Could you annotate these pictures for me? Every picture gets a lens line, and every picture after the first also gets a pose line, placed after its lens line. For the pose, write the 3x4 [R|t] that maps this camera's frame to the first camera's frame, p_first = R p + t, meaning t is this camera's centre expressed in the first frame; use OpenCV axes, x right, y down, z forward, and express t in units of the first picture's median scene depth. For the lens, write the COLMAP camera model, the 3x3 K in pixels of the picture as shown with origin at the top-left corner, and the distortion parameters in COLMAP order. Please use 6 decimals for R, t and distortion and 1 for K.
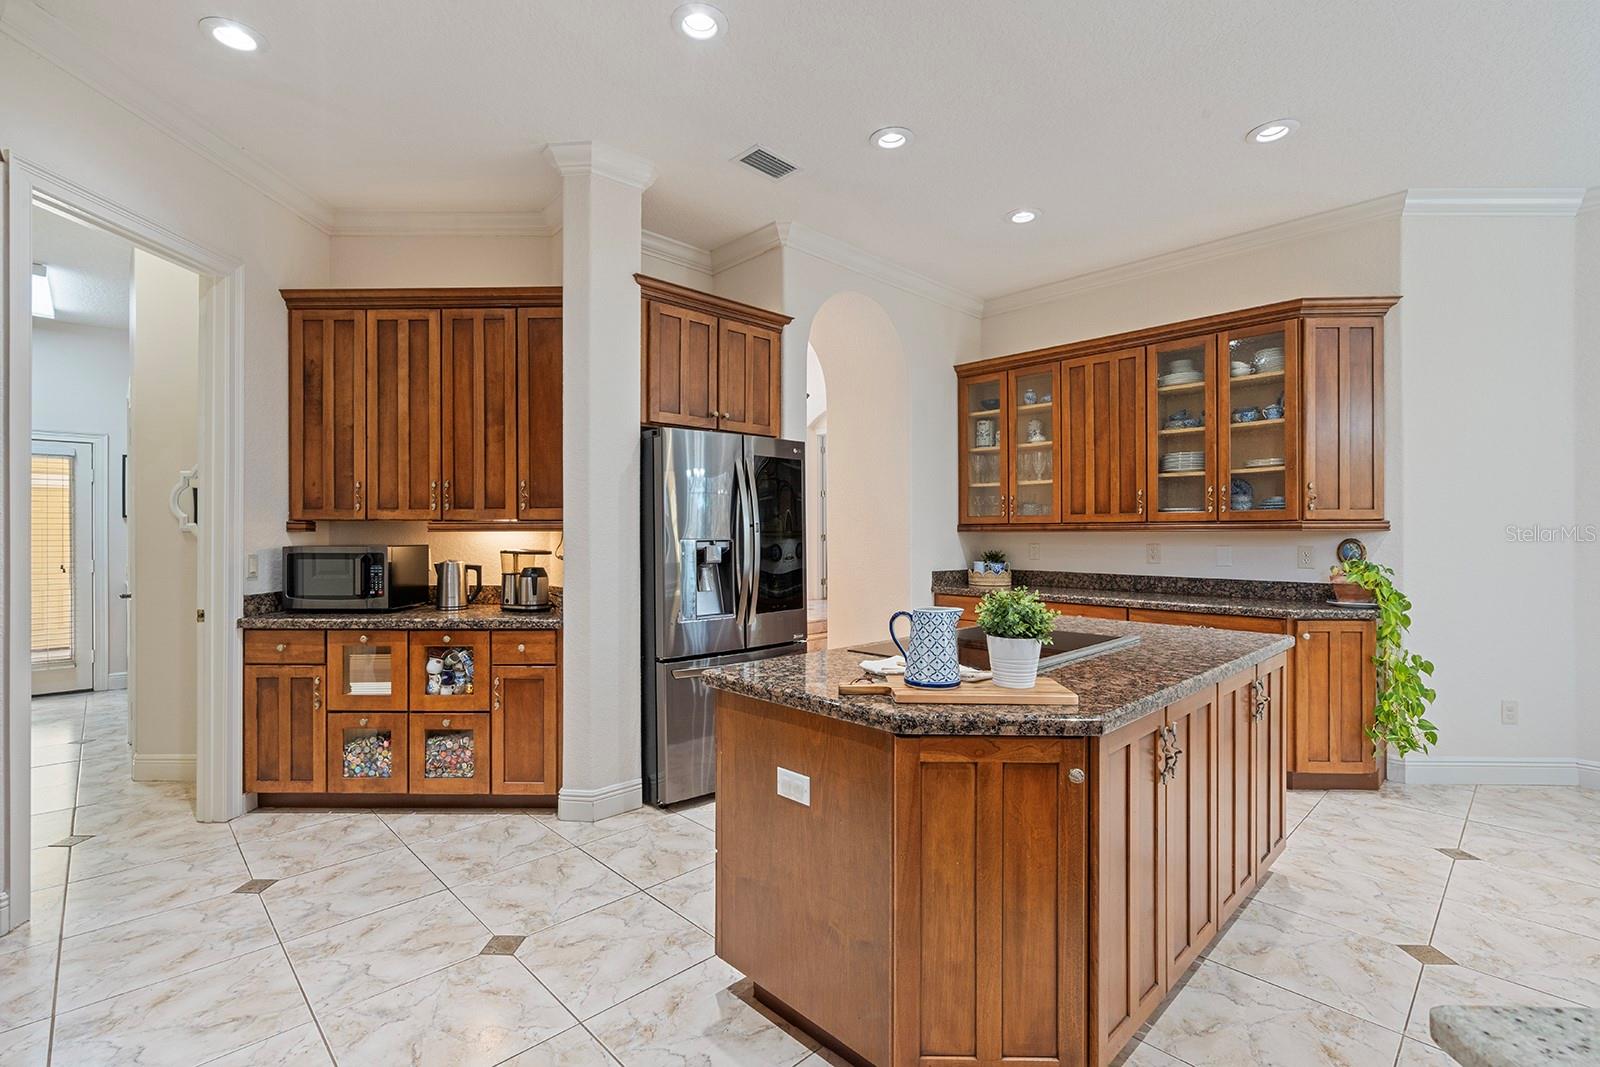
lens RADIAL K [[731.5, 0, 804.1], [0, 731.5, 535.7], [0, 0, 1]] dist [-0.000147, -0.000005]
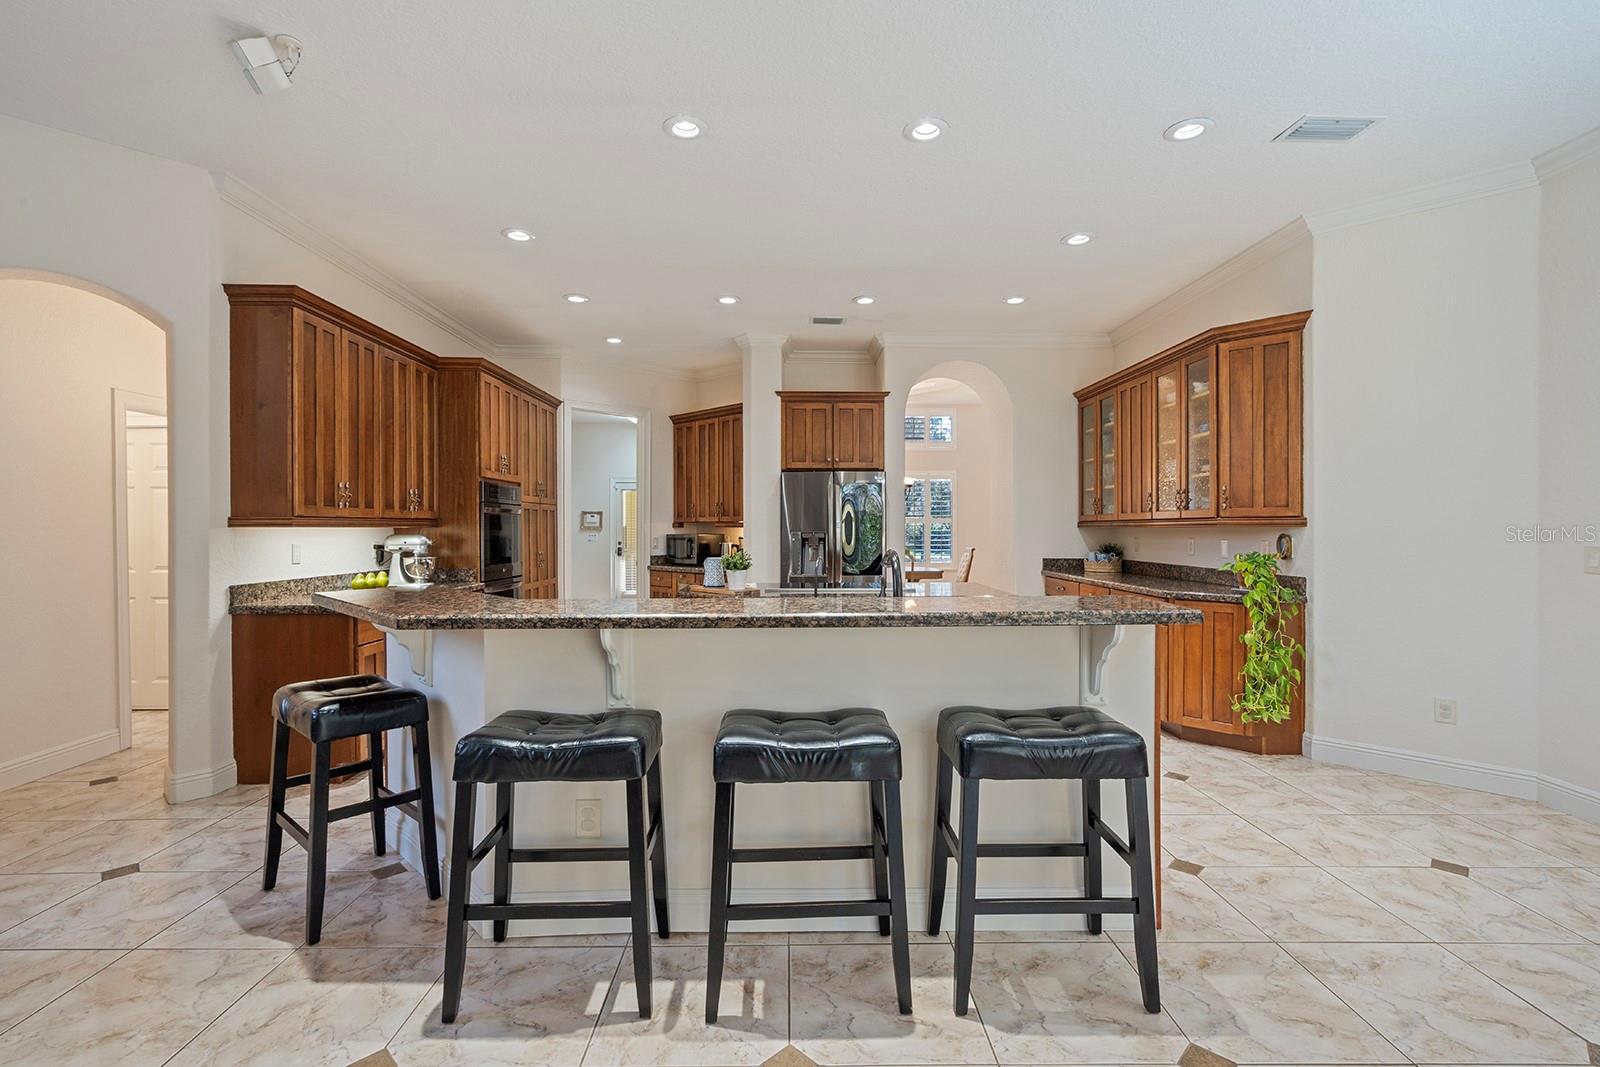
lens RADIAL K [[731.5, 0, 801.6], [0, 731.5, 530.9], [0, 0, 1]] dist [-0.000147, -0.000005]
pose [[0.733182, 0.003266, -0.680024, 0.965937], [-0.004107, 0.999991, 0.000375, 0.002307], [0.680020, 0.002518, 0.733189, -0.299744]]
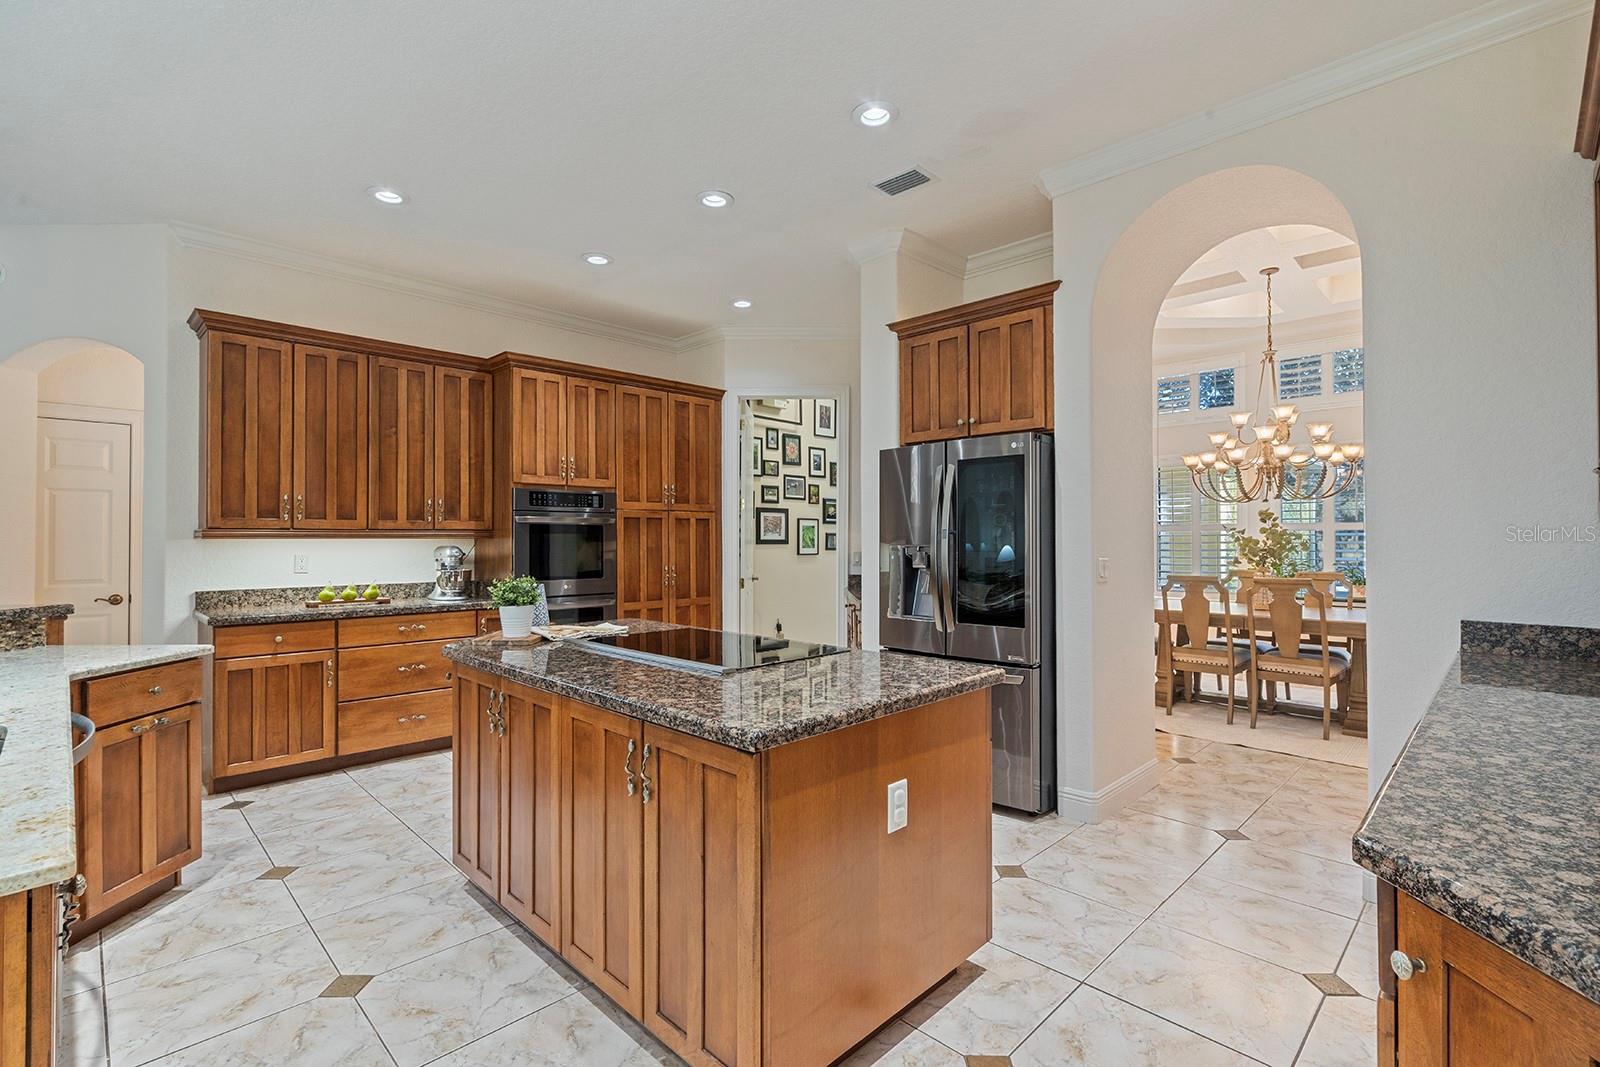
lens RADIAL K [[731.5, 0, 803.8], [0, 731.5, 531.9], [0, 0, 1]] dist [-0.000147, -0.000005]
pose [[0.018031, -0.007413, -0.999810, 0.849140], [-0.004186, 0.999963, -0.007490, -0.004861], [0.999829, 0.004321, 0.017999, 0.732630]]
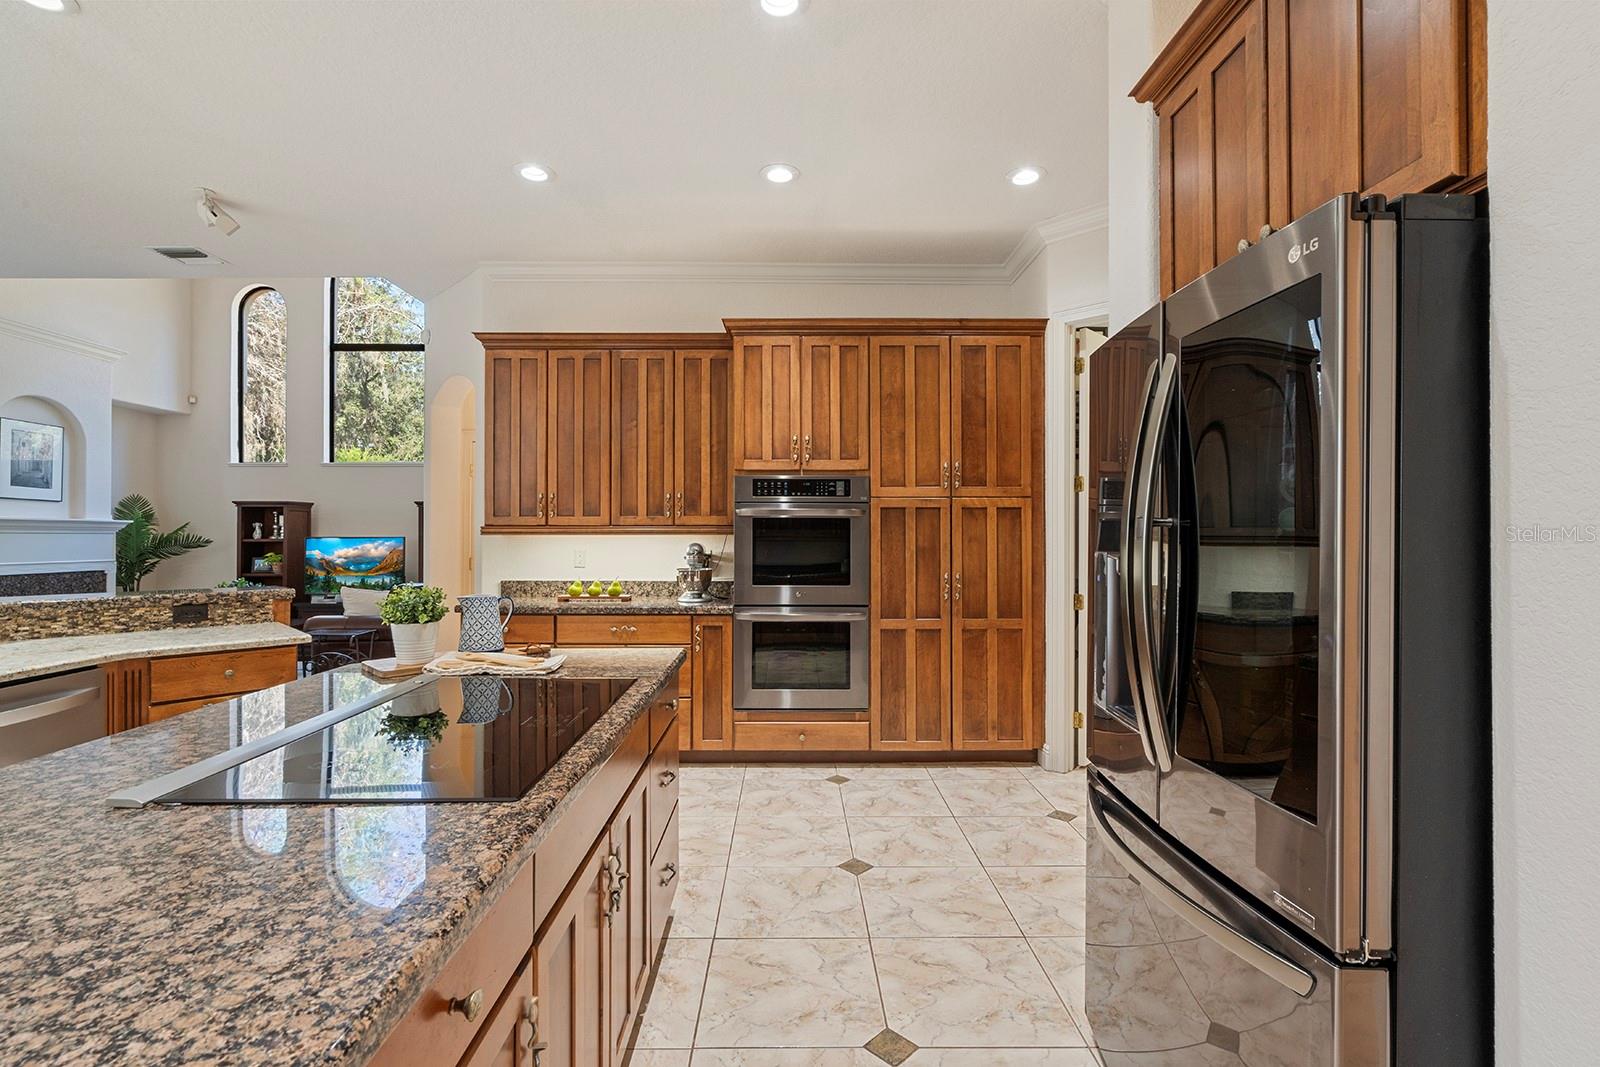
lens RADIAL K [[731.5, 0, 786.6], [0, 731.5, 528.4], [0, 0, 1]] dist [-0.000147, -0.000005]
pose [[-0.691641, -0.005272, -0.722222, 0.336020], [-0.002980, 0.999986, -0.004446, -0.005954], [0.722236, -0.000922, -0.691647, 1.046496]]
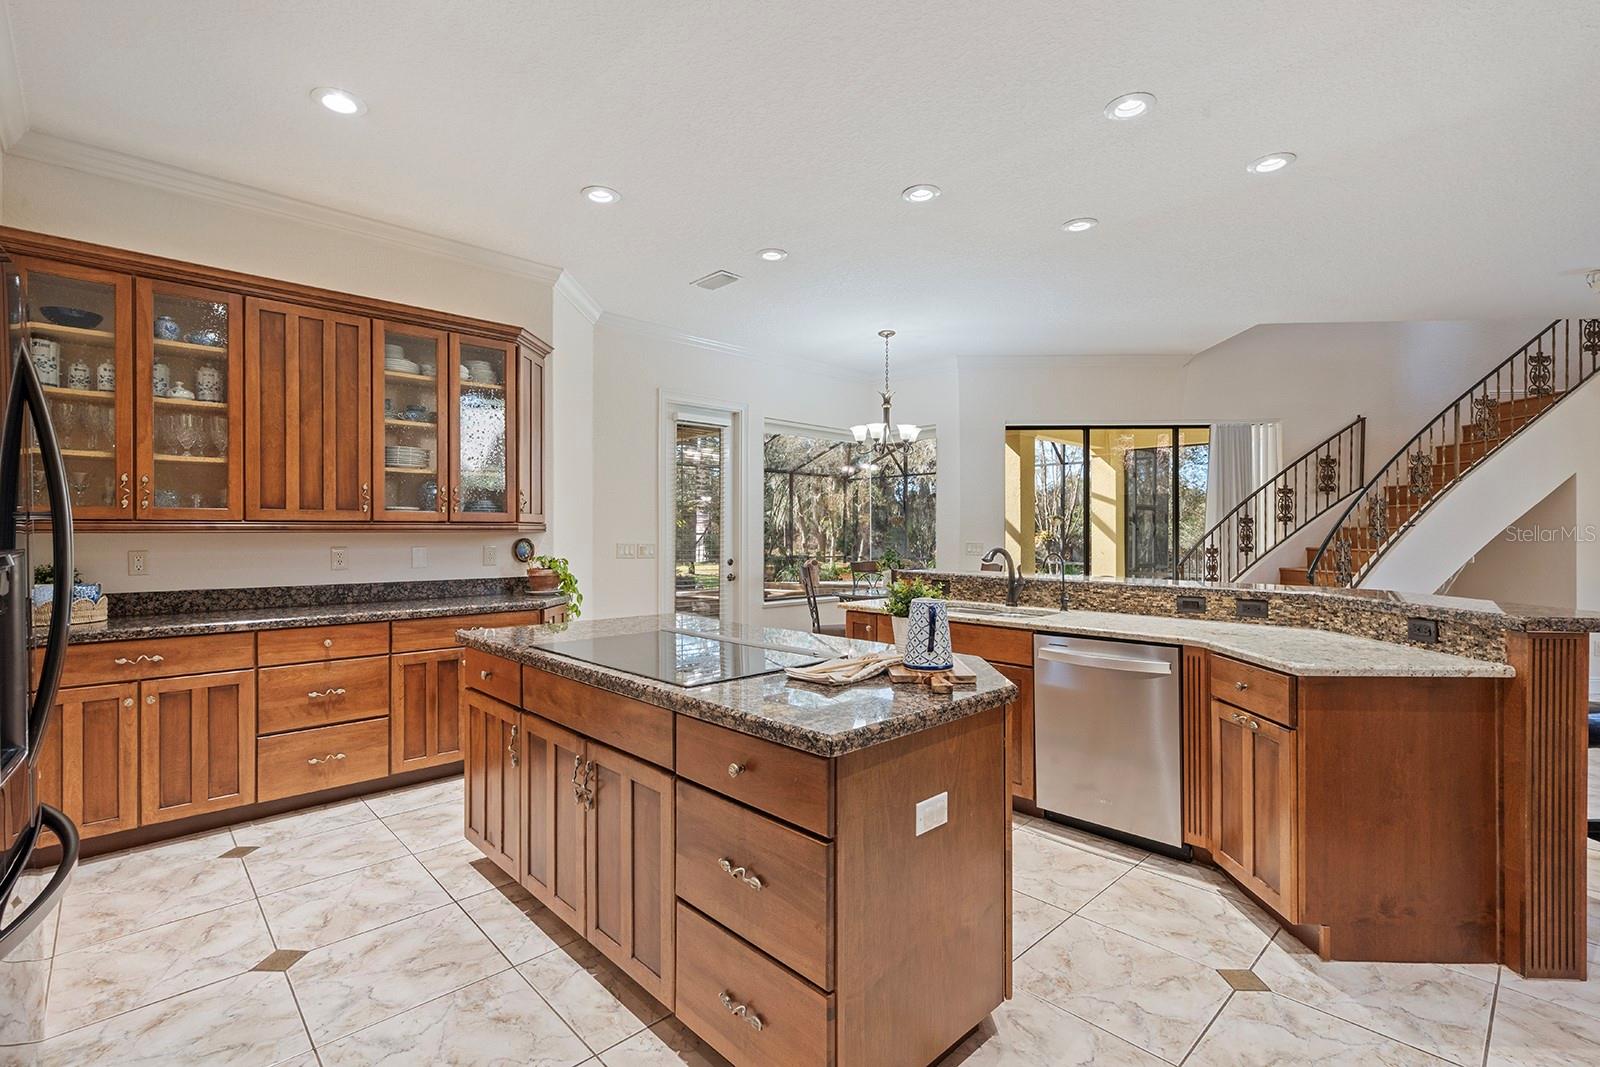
lens RADIAL K [[731.5, 0, 784.6], [0, 731.5, 534.2], [0, 0, 1]] dist [-0.000147, -0.000005]
pose [[0.024064, 0.000242, 0.999710, -0.433693], [0.006410, 0.999979, -0.000396, 0.000148], [-0.999690, 0.006418, 0.024062, 0.549197]]
